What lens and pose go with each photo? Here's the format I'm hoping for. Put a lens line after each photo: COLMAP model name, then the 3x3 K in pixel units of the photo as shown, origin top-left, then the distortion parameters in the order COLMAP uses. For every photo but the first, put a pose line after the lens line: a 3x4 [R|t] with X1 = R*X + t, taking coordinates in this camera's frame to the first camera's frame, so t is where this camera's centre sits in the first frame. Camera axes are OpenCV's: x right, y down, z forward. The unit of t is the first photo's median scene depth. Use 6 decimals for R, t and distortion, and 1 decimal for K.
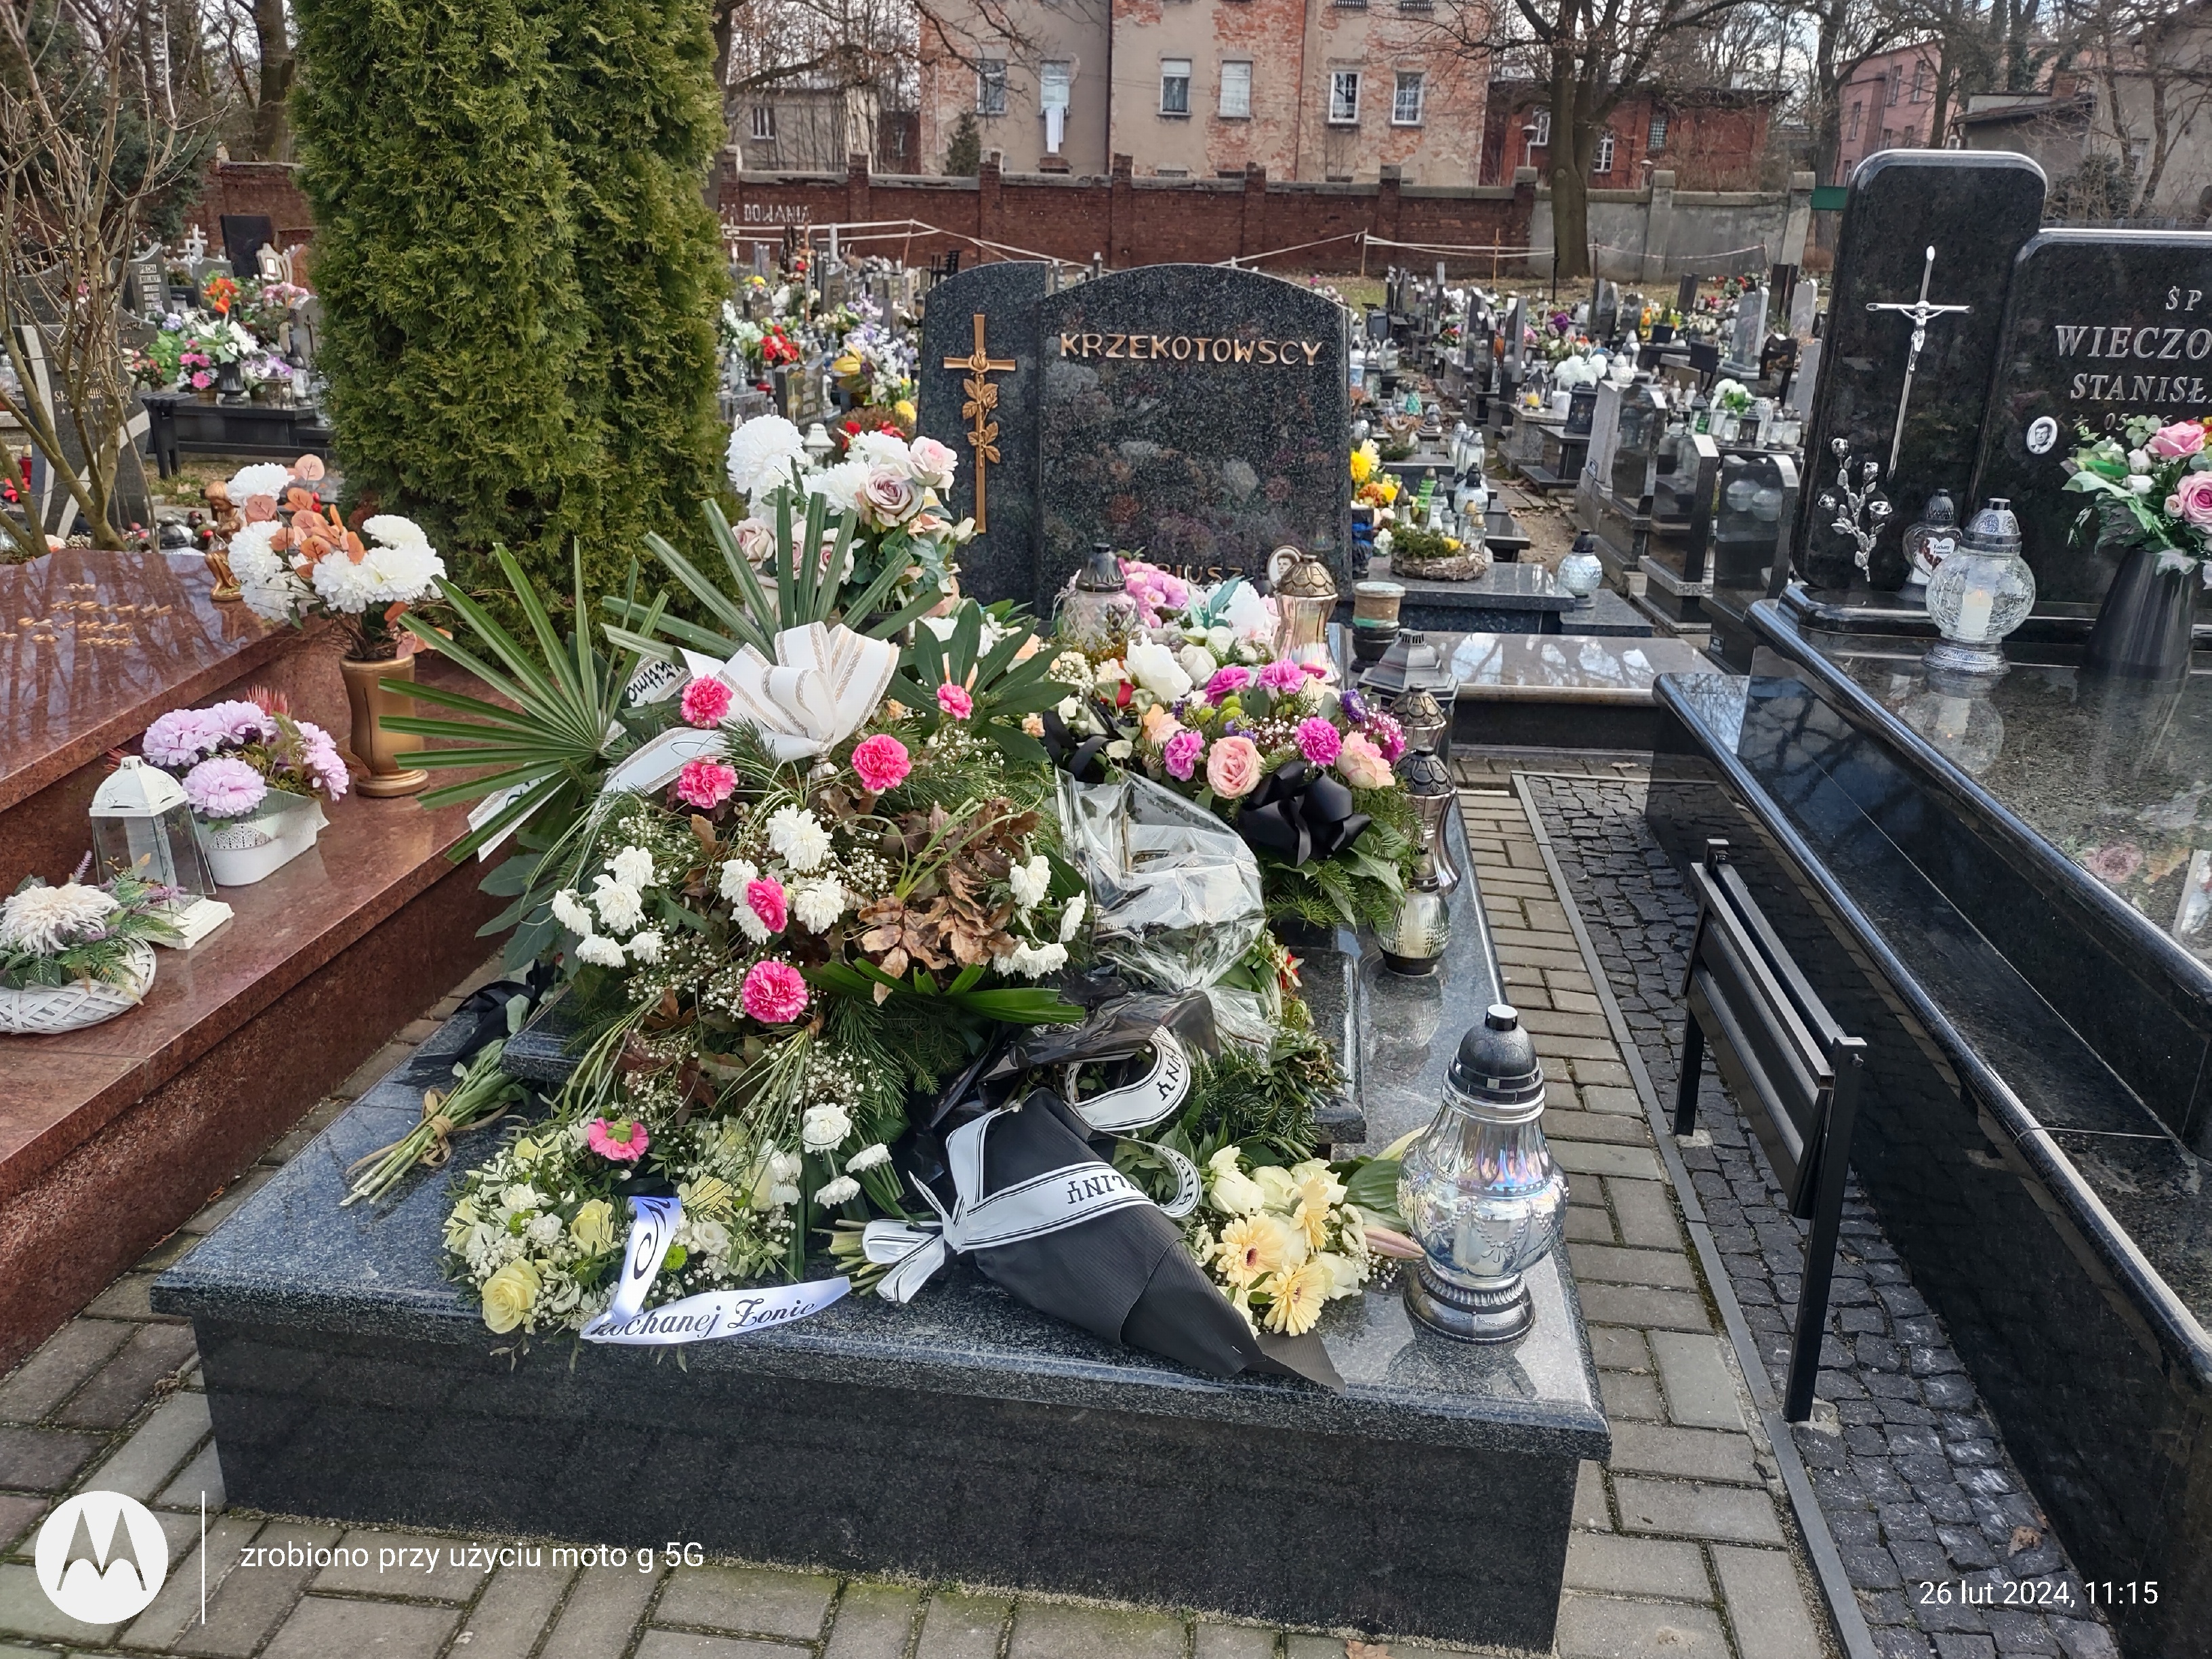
lens RADIAL K [[1689.1, 0, 1090.9], [0, 1689.1, 835.6], [0, 0, 1]] dist [0.030543, -0.044722]
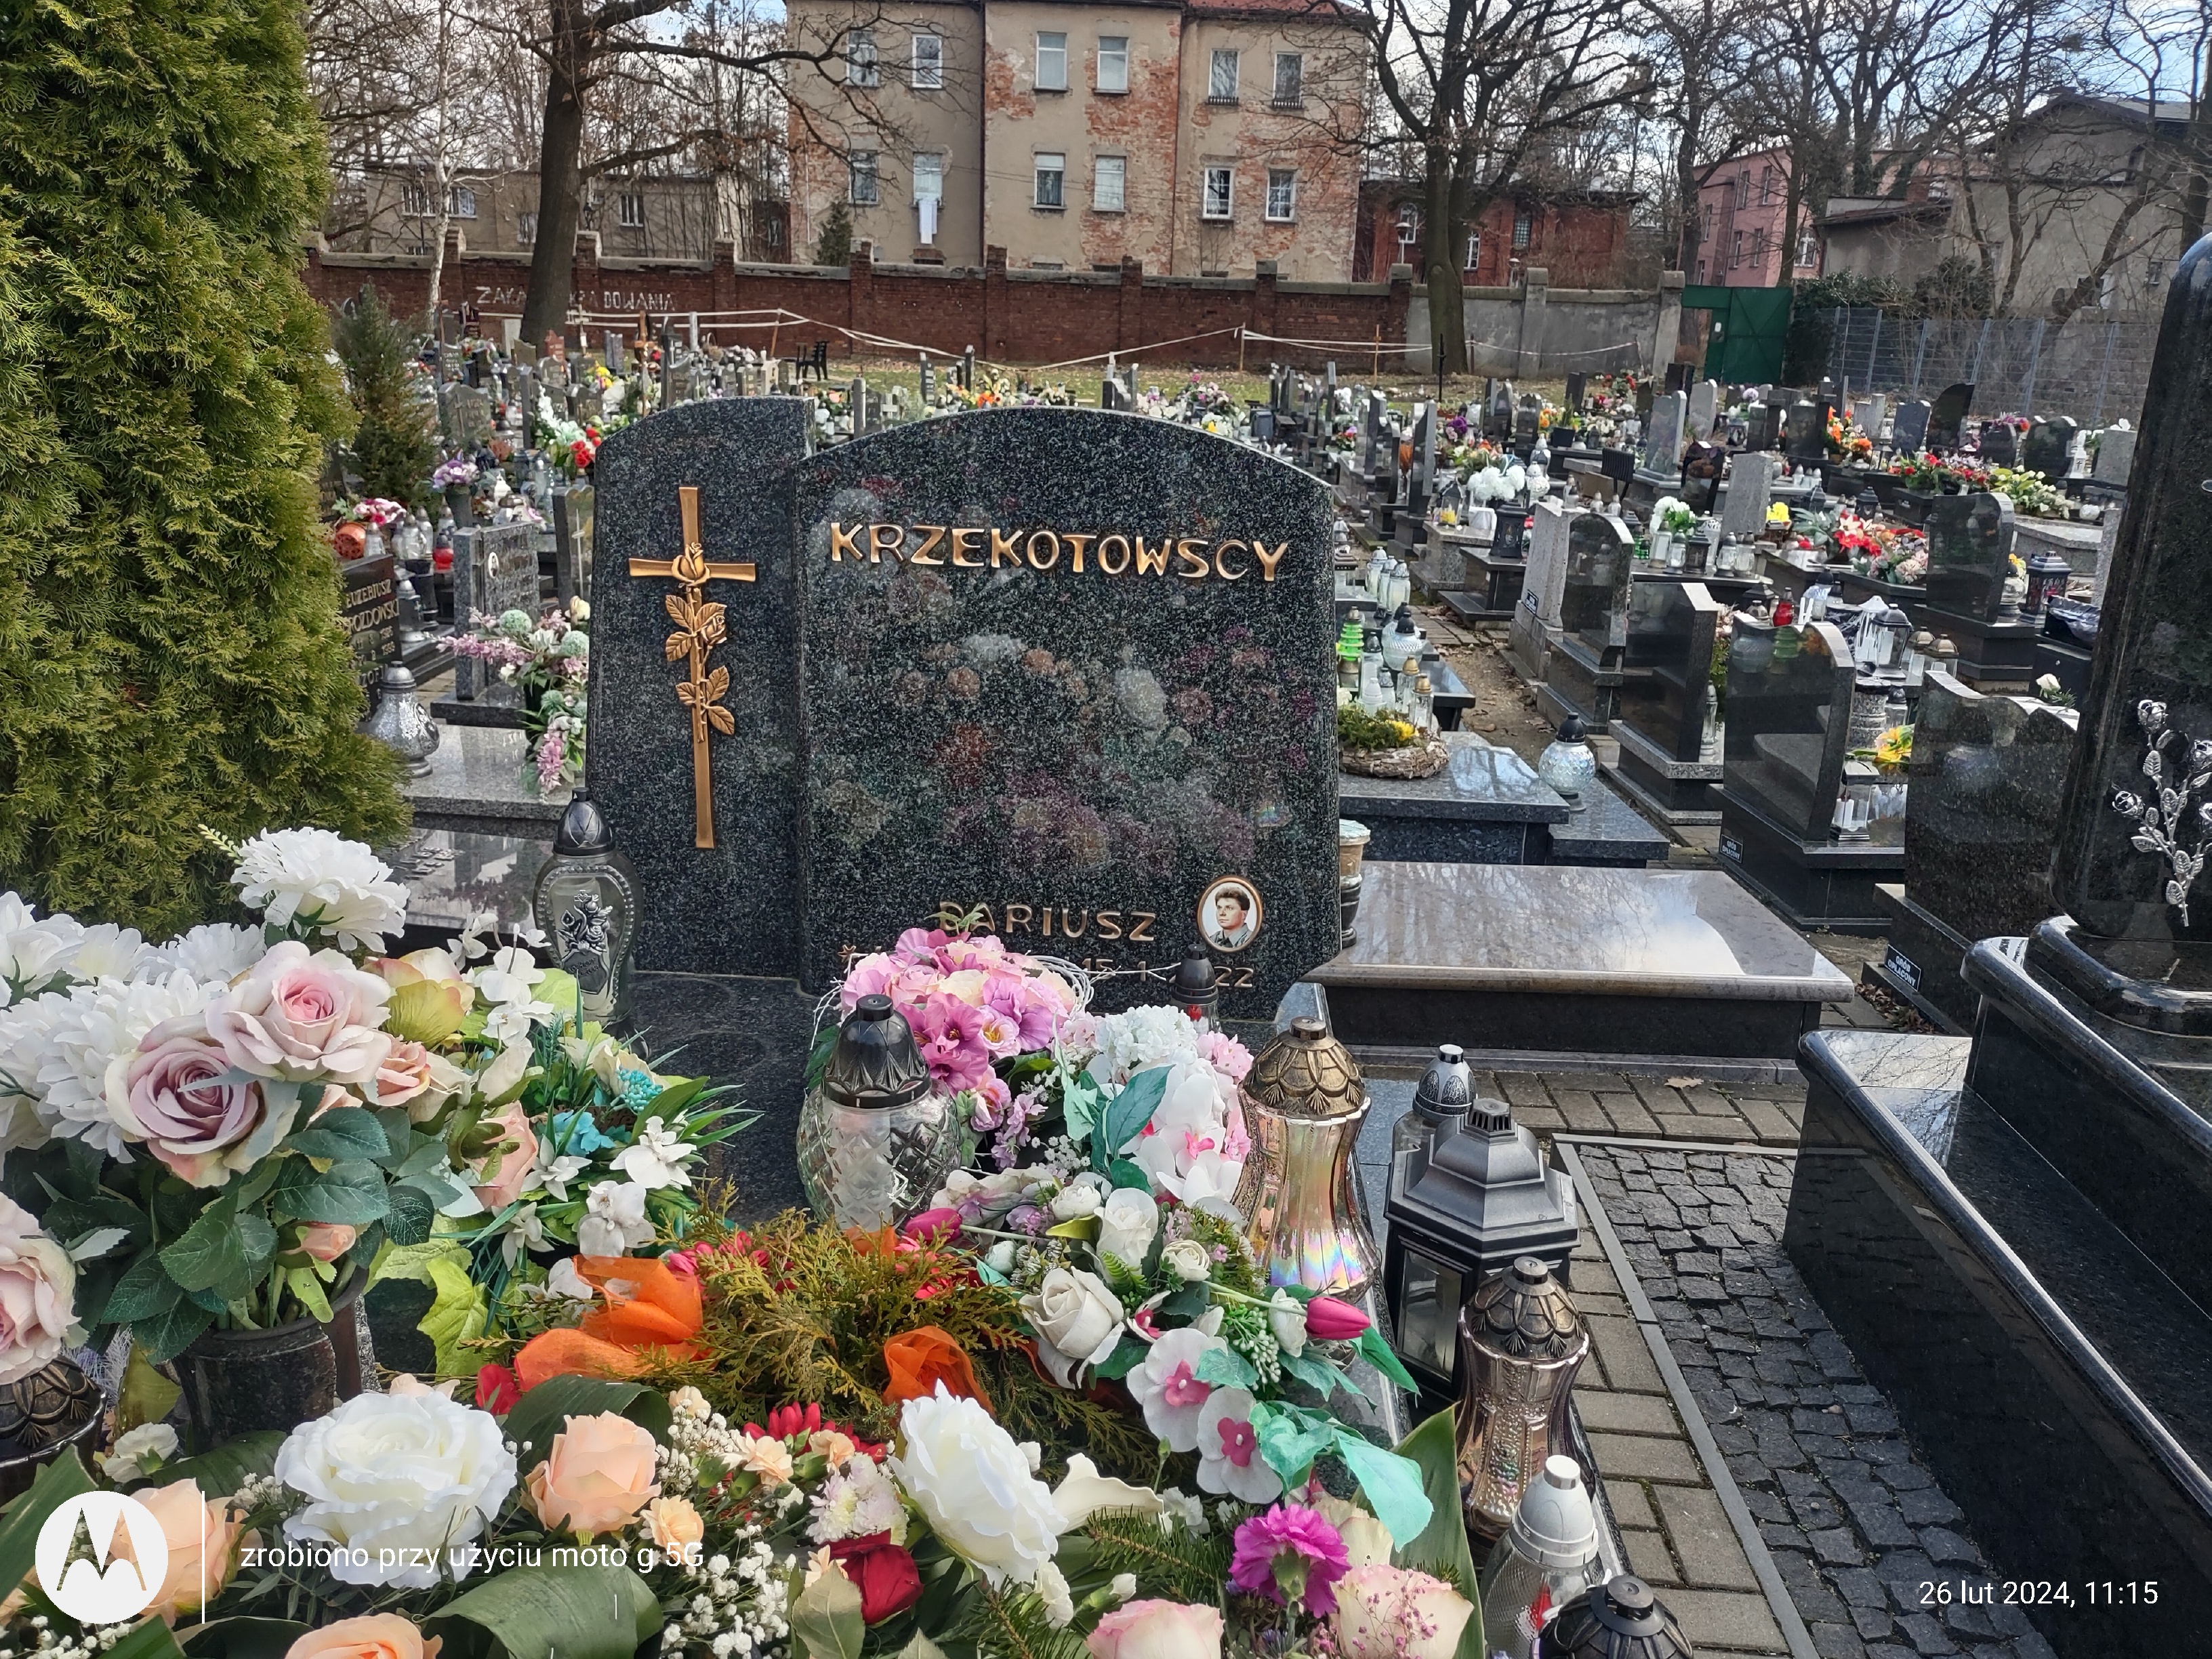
lens RADIAL K [[1689.1, 0, 1116.8], [0, 1689.1, 836.3], [0, 0, 1]] dist [0.030543, -0.044722]
pose [[0.996493, -0.015566, 0.082219, 0.006815], [0.019472, 0.998709, -0.046922, -0.037475], [-0.081383, 0.048358, 0.995509, 0.099443]]
